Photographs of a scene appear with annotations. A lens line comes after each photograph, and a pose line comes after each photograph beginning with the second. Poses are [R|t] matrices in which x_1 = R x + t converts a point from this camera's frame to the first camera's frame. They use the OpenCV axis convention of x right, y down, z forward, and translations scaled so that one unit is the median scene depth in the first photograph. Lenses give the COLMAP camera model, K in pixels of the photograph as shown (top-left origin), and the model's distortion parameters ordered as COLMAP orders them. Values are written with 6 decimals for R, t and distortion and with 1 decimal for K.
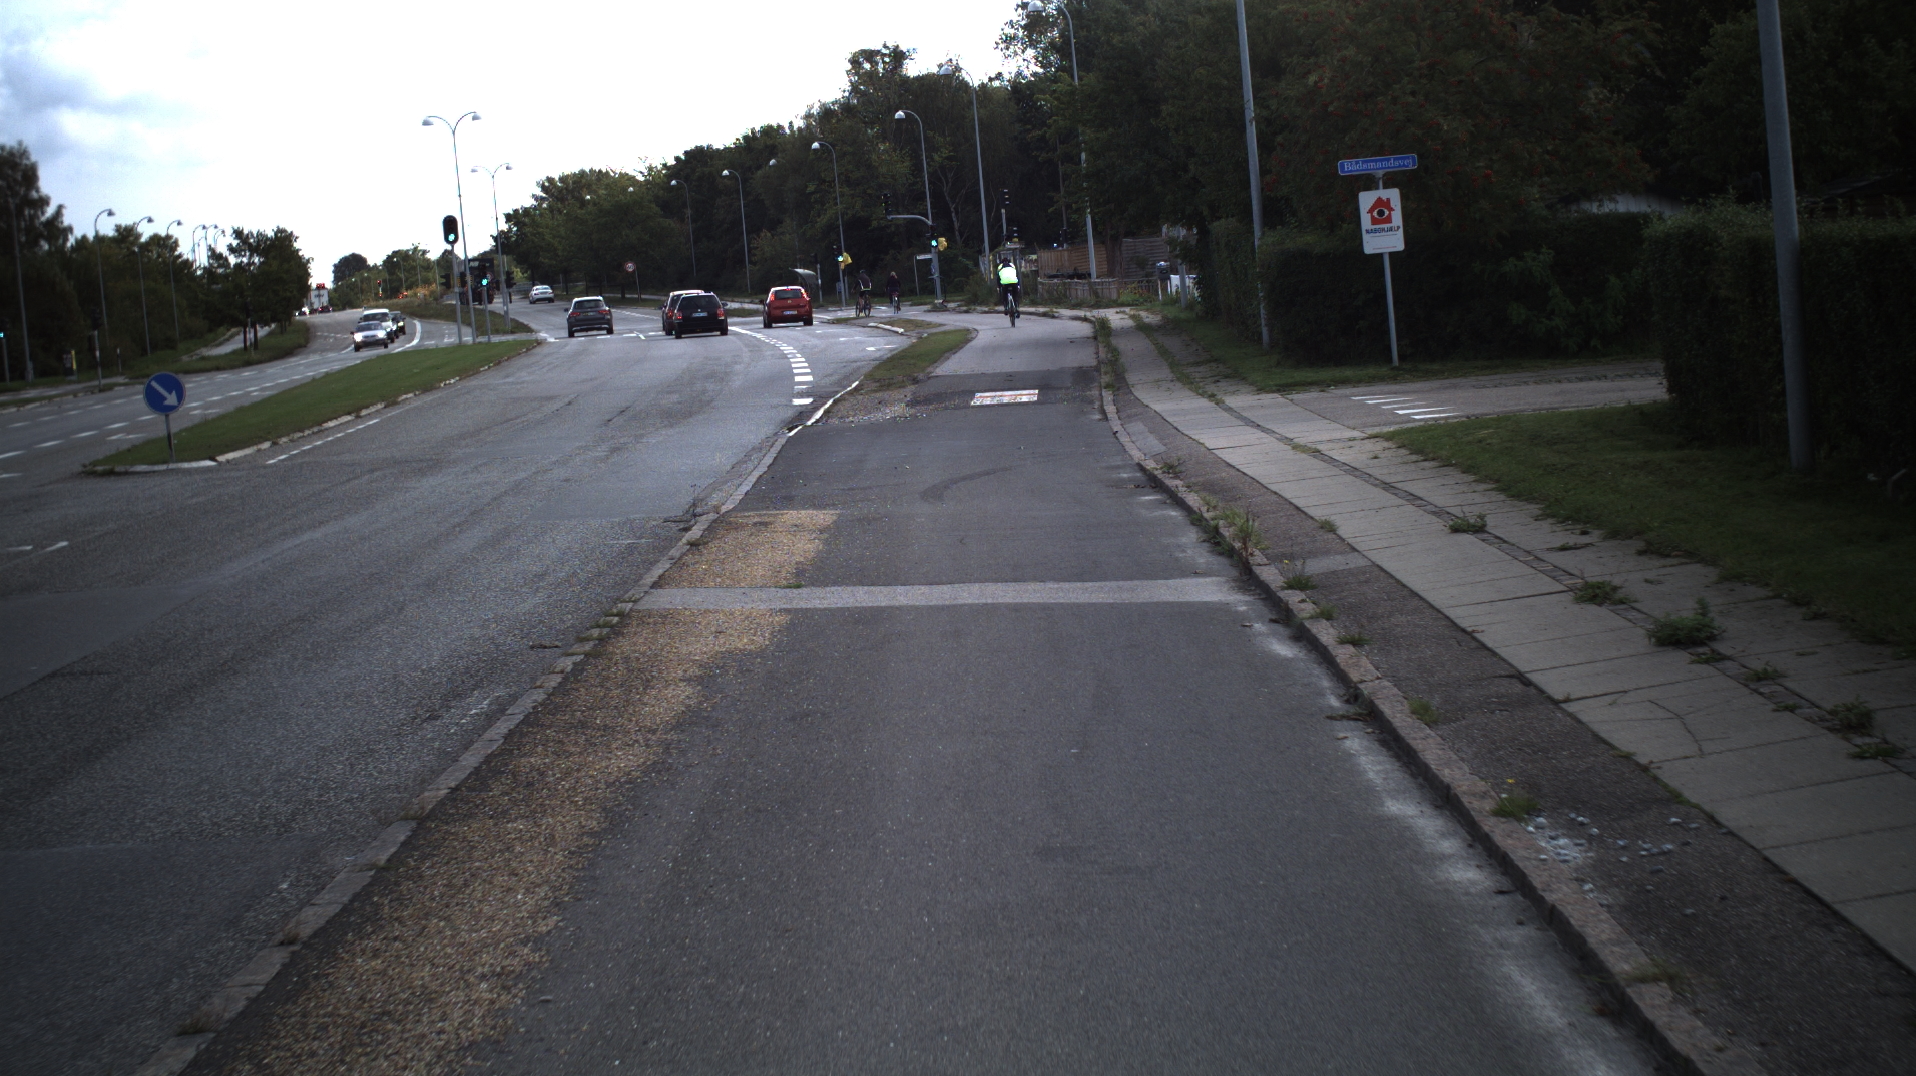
lens RADIAL K [[3565.2, 0, 958.0], [0, 3565.2, 538.0], [0, 0, 1]] dist [-0.228228, -0.069224]
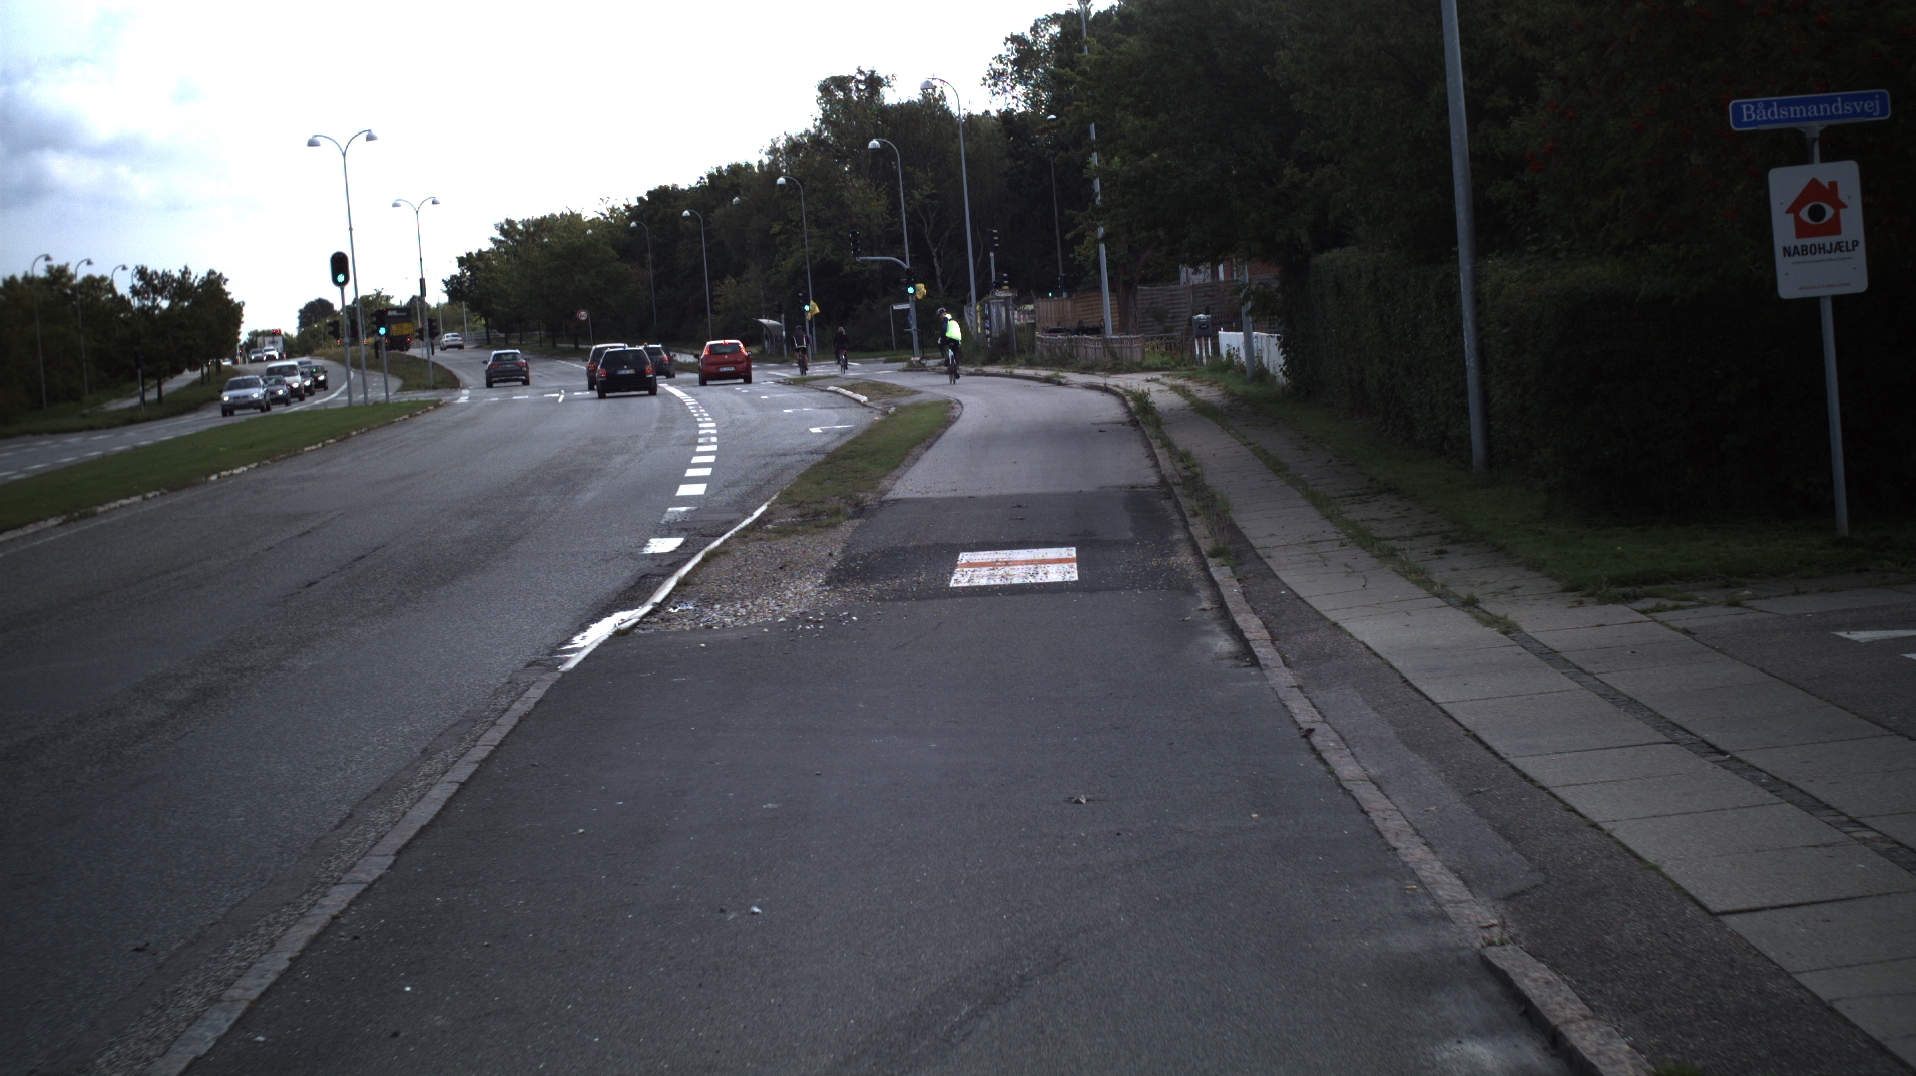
lens RADIAL K [[3565.2, 0, 958.0], [0, 3565.2, 538.0], [0, 0, 1]] dist [-0.228228, -0.069224]
pose [[0.999946, 0.009032, 0.005170, 0.000577], [-0.008956, 0.999854, -0.014541, -0.010360], [-0.005301, 0.014494, 0.999881, 0.136765]]
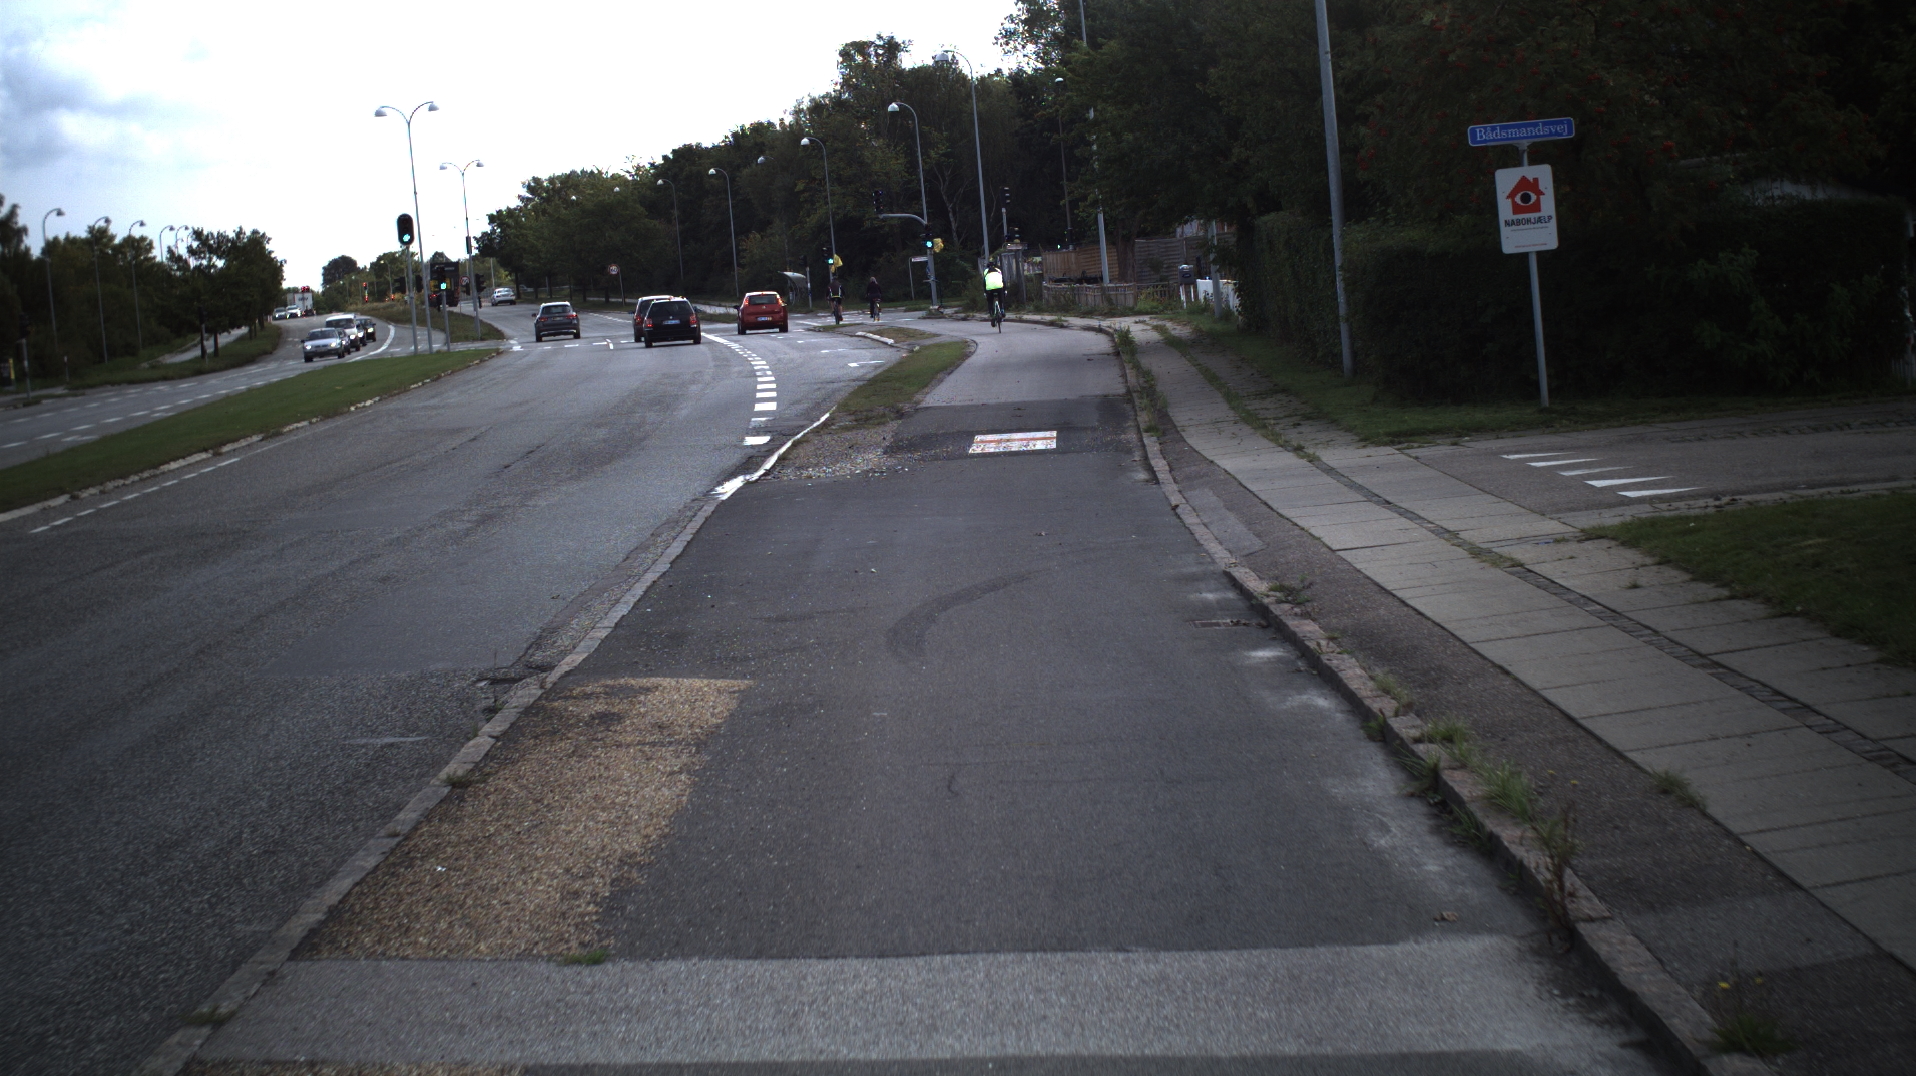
lens RADIAL K [[3565.2, 0, 958.0], [0, 3565.2, 538.0], [0, 0, 1]] dist [-0.228228, -0.069224]
pose [[1.000000, 0.000588, 0.000506, 0.000265], [-0.000587, 0.999999, -0.000816, -0.005255], [-0.000507, 0.000815, 1.000000, 0.068409]]
